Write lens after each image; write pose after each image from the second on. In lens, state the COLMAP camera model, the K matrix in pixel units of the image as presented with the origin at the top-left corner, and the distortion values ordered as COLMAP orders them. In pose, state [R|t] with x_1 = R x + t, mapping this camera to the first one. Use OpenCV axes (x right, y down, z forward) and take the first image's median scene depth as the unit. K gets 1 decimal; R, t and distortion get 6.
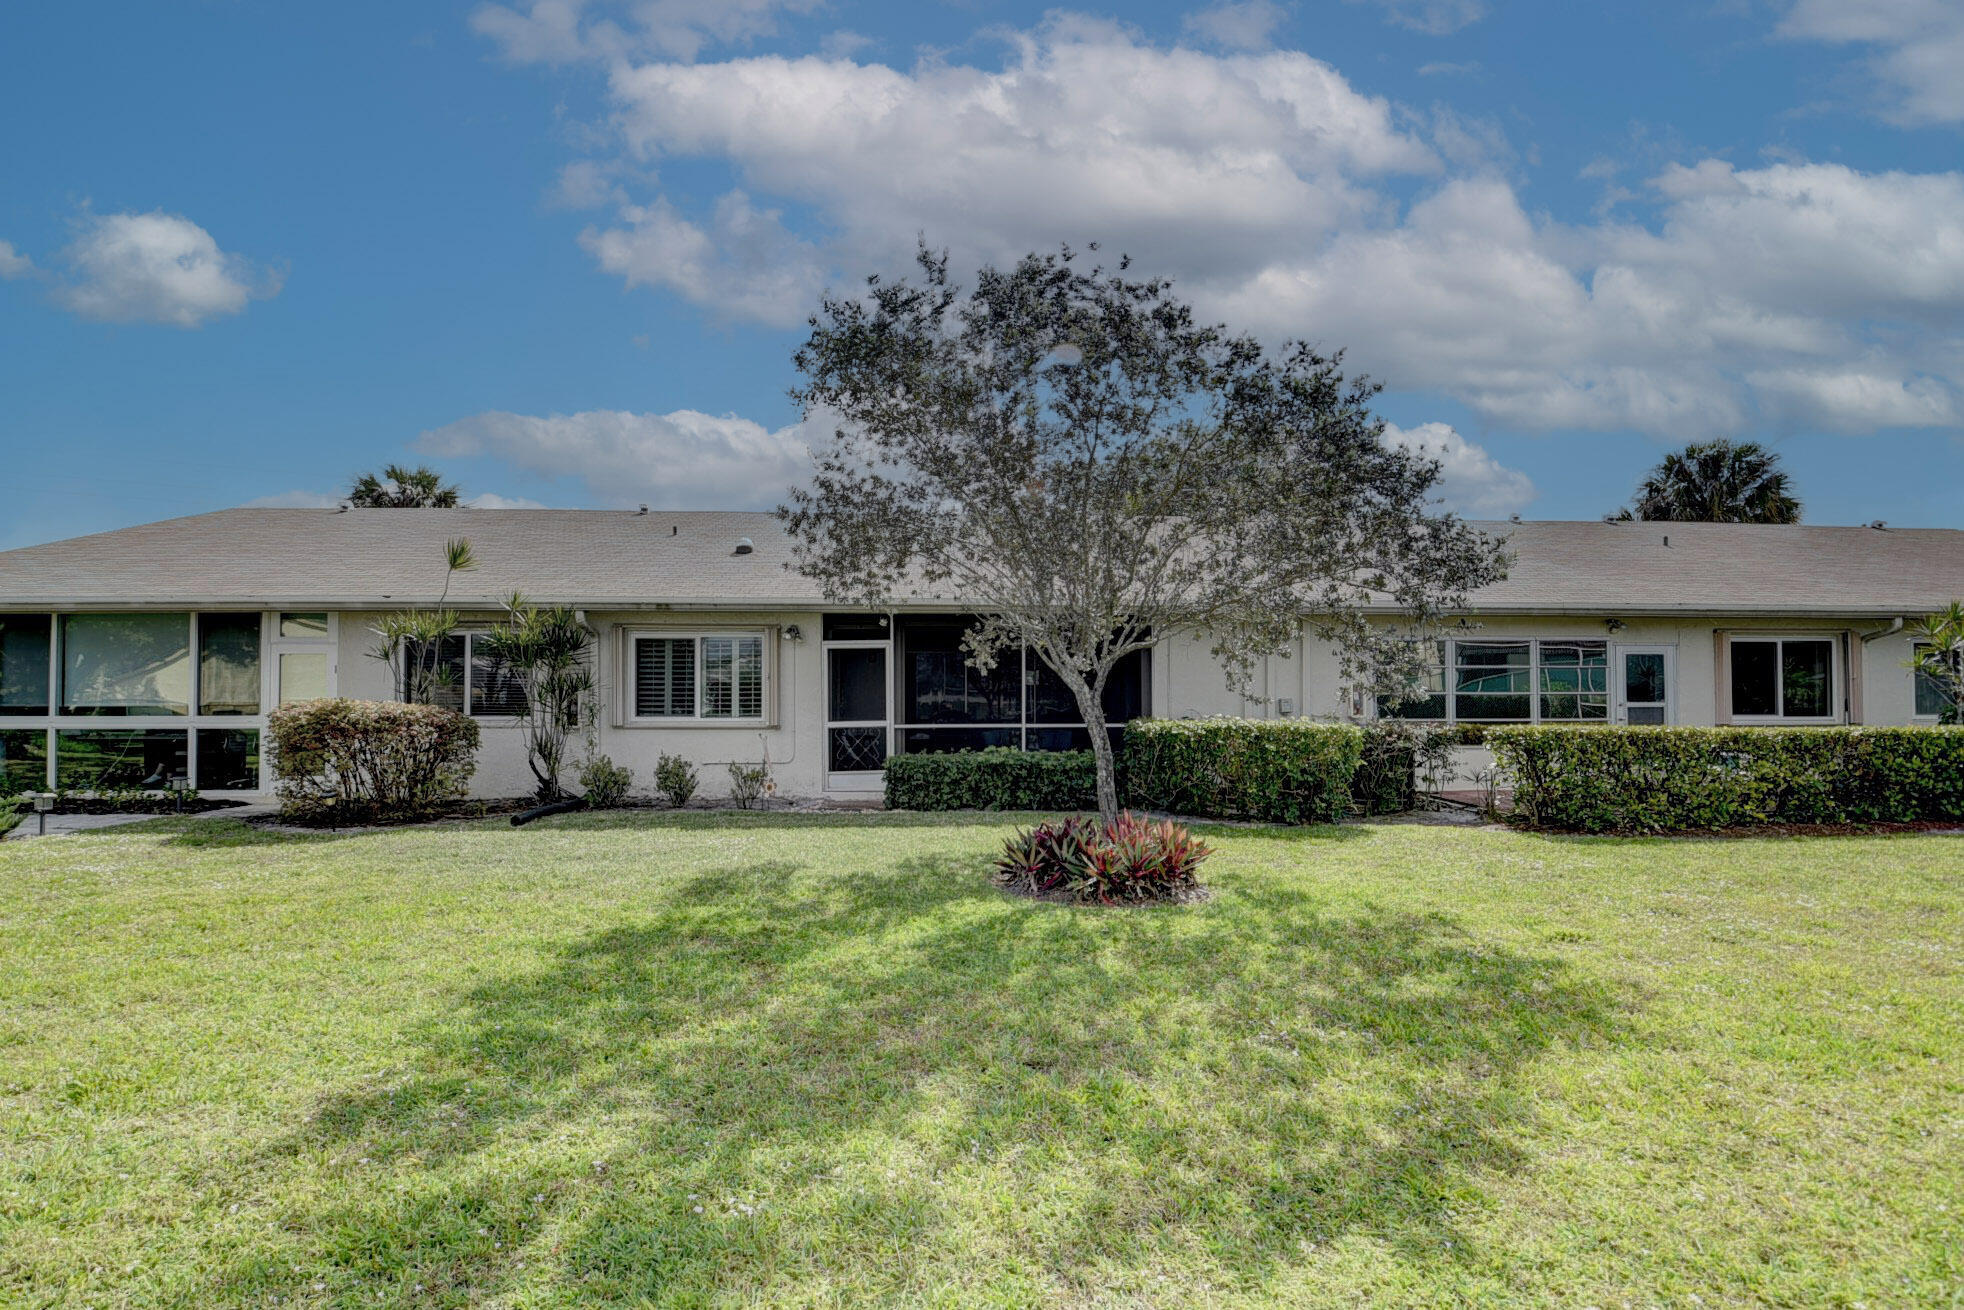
lens RADIAL K [[870.8, 0, 989.8], [0, 870.8, 685.3], [0, 0, 1]] dist [0.023781, -0.035224]
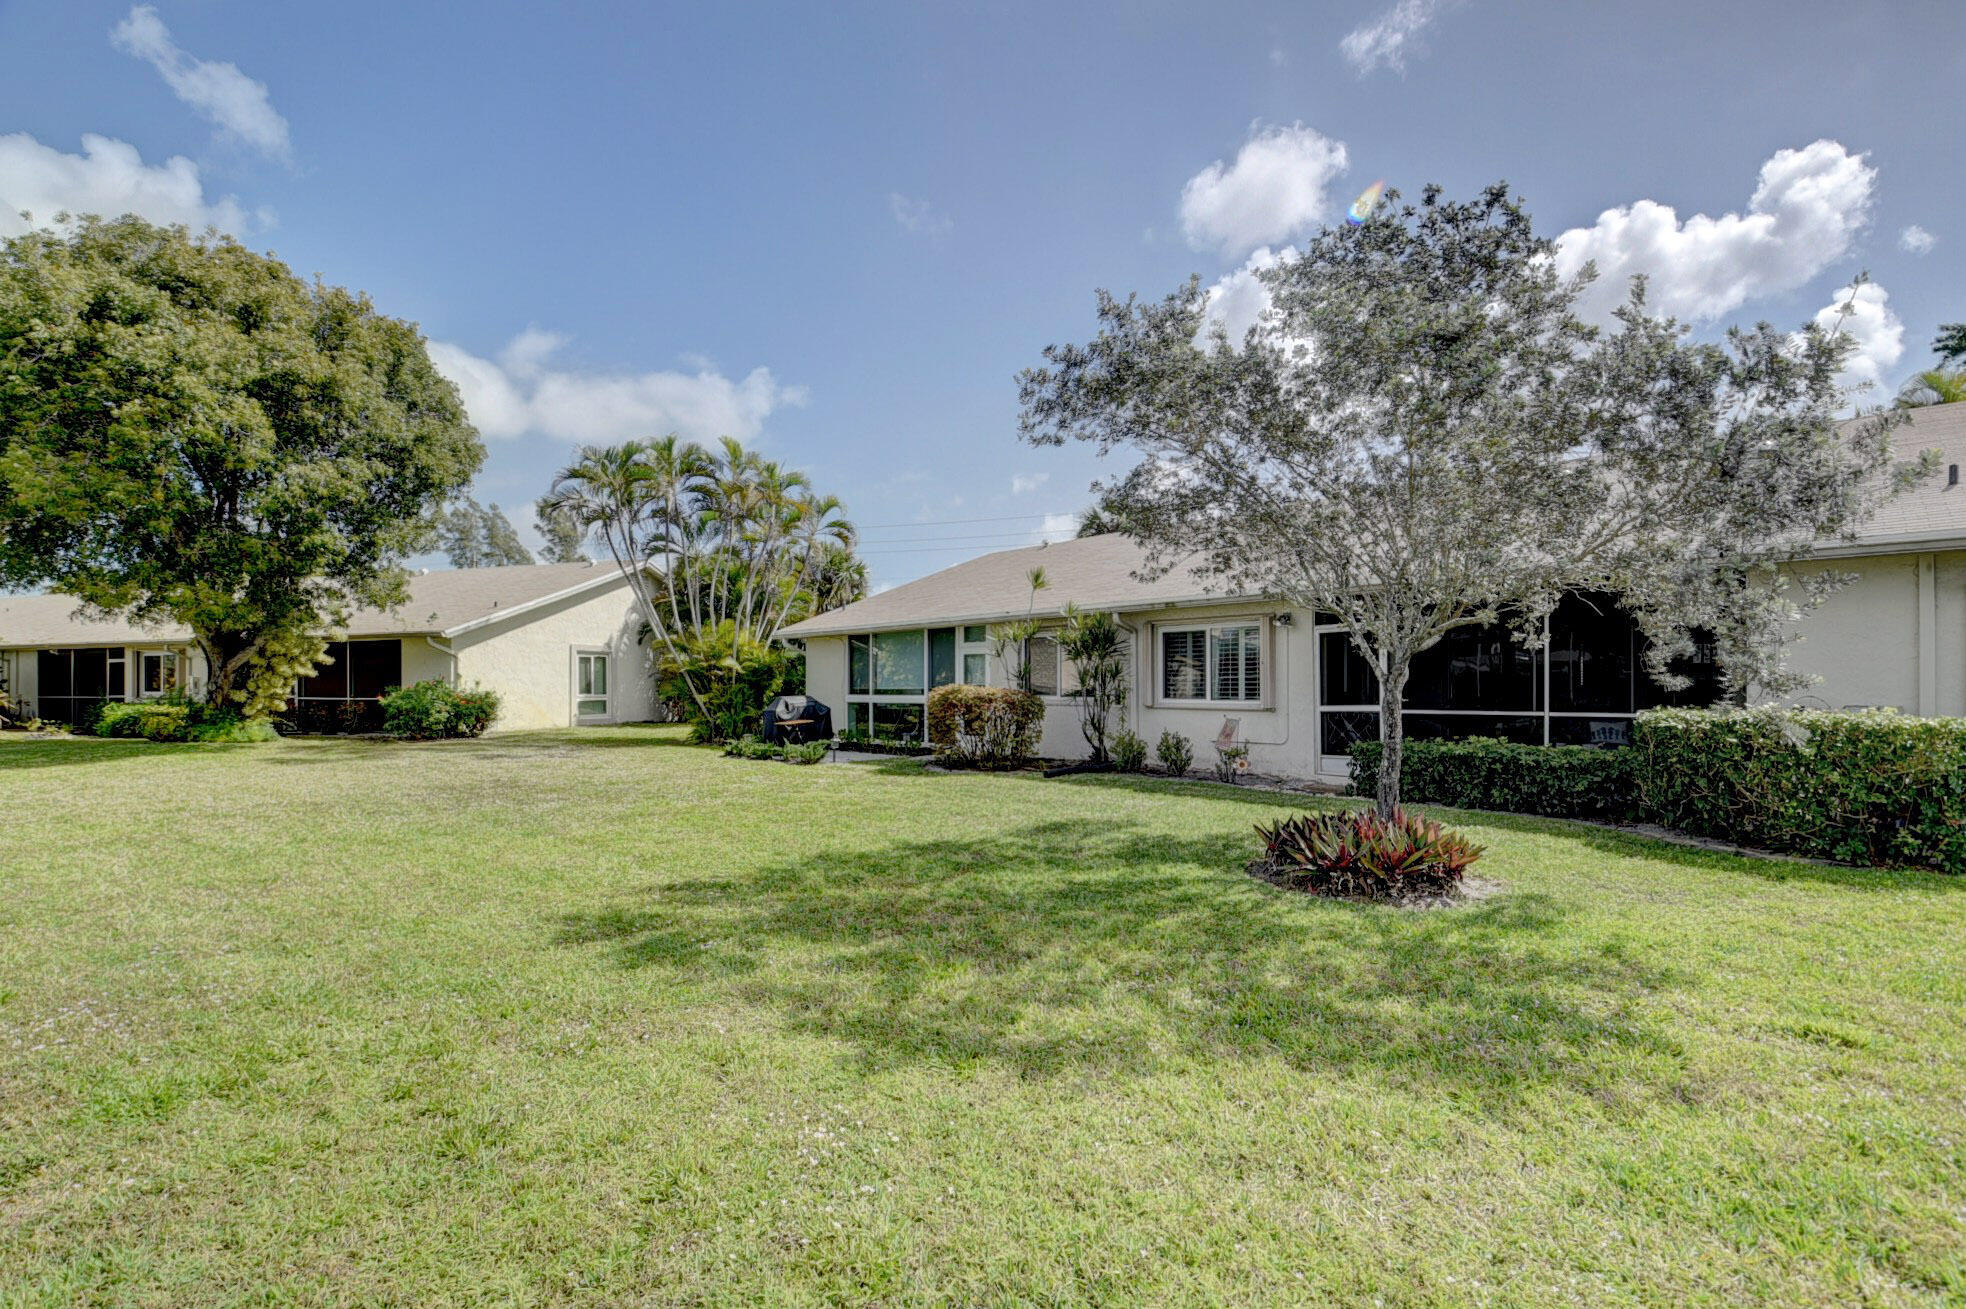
lens RADIAL K [[871.7, 0, 990.9], [0, 871.7, 684.9], [0, 0, 1]] dist [0.023781, -0.035224]
pose [[0.664604, -0.000416, -0.747196, 0.351147], [0.014988, 0.999806, 0.012775, -0.001532], [0.747046, -0.019690, 0.664481, 0.037658]]
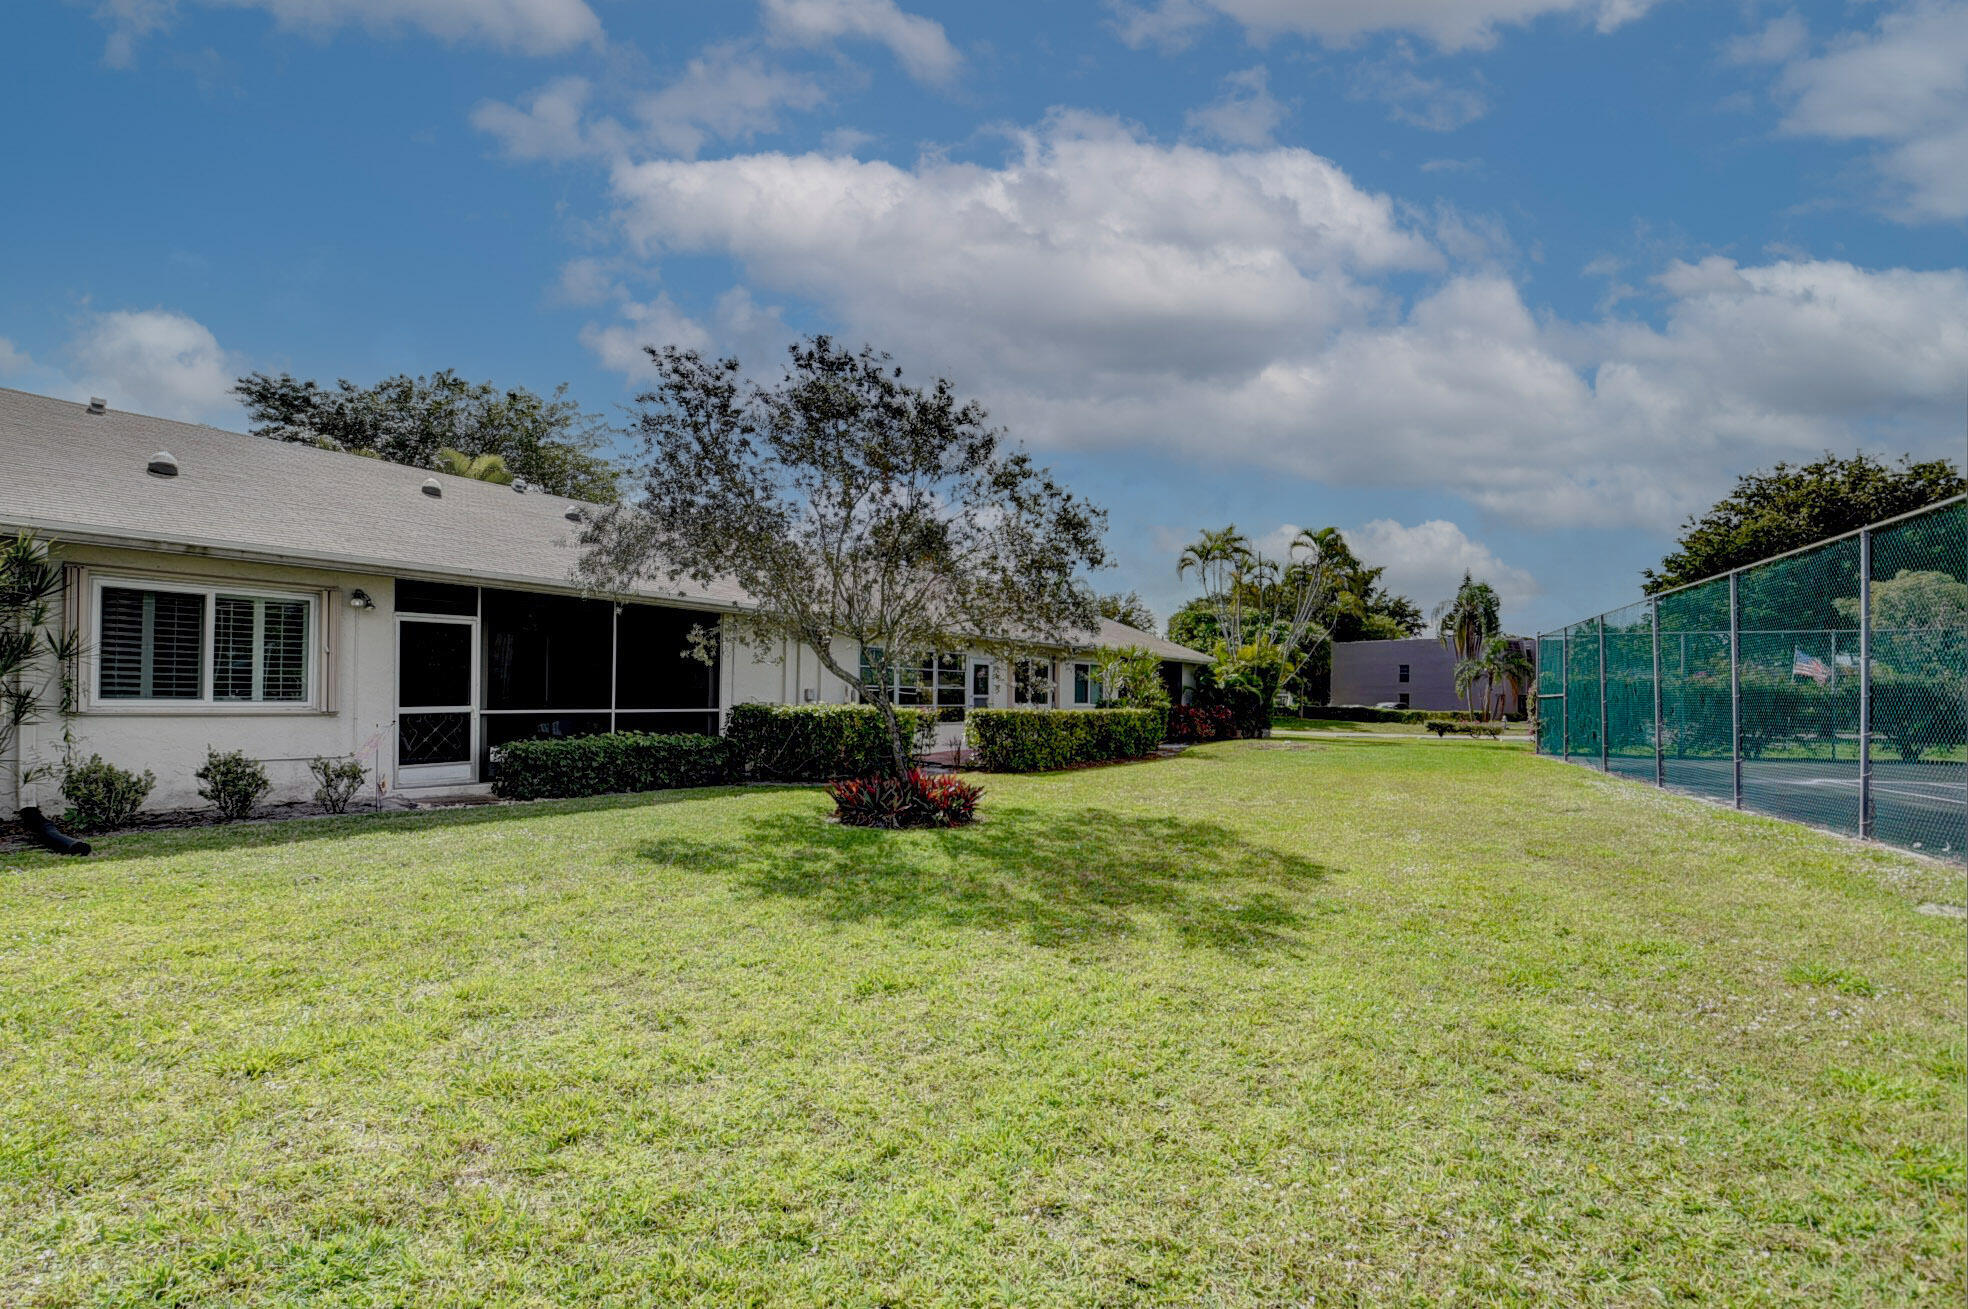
lens RADIAL K [[872.6, 0, 991.9], [0, 872.6, 684.9], [0, 0, 1]] dist [0.023781, -0.035224]
pose [[0.605525, 0.021225, 0.795543, -0.560389], [-0.032233, 0.999478, -0.002132, 0.003552], [-0.795173, -0.024352, 0.605893, 0.020821]]
